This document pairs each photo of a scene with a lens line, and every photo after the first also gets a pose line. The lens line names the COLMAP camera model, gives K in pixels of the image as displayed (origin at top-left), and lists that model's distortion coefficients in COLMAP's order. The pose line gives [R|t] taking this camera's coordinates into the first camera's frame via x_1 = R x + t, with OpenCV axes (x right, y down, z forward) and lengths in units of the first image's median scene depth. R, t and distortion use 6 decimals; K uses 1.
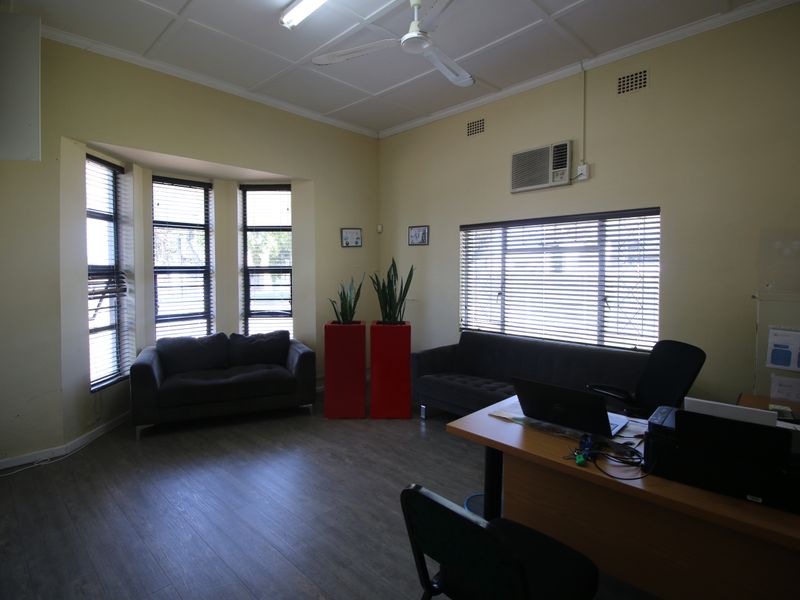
lens RADIAL K [[415.7, 0, 396.2], [0, 415.7, 288.7], [0, 0, 1]] dist [0.001168, -0.000120]
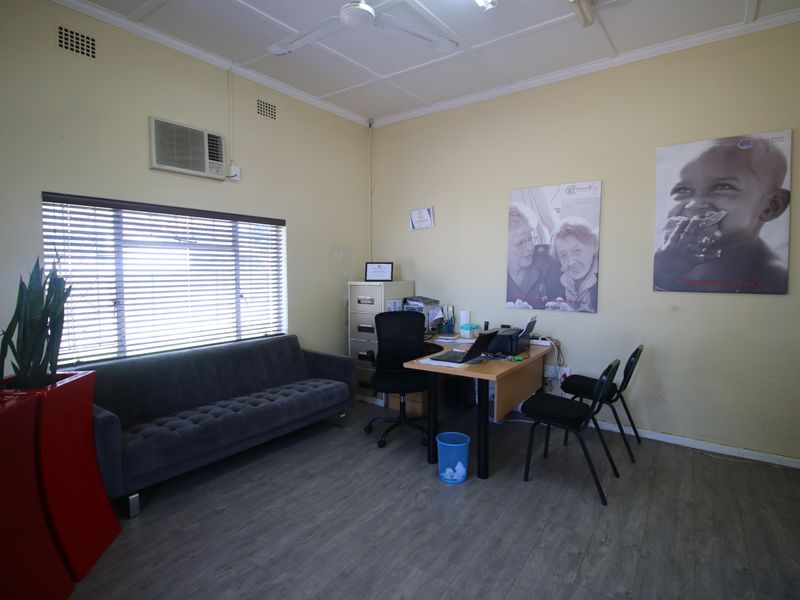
lens RADIAL K [[415.7, 0, 396.2], [0, 415.7, 288.7], [0, 0, 1]] dist [0.001168, -0.000120]
pose [[-0.143958, -0.046957, 0.988469, -0.598994], [0.043069, 0.997630, 0.053664, -0.033429], [-0.988646, 0.050298, -0.141595, 0.733904]]
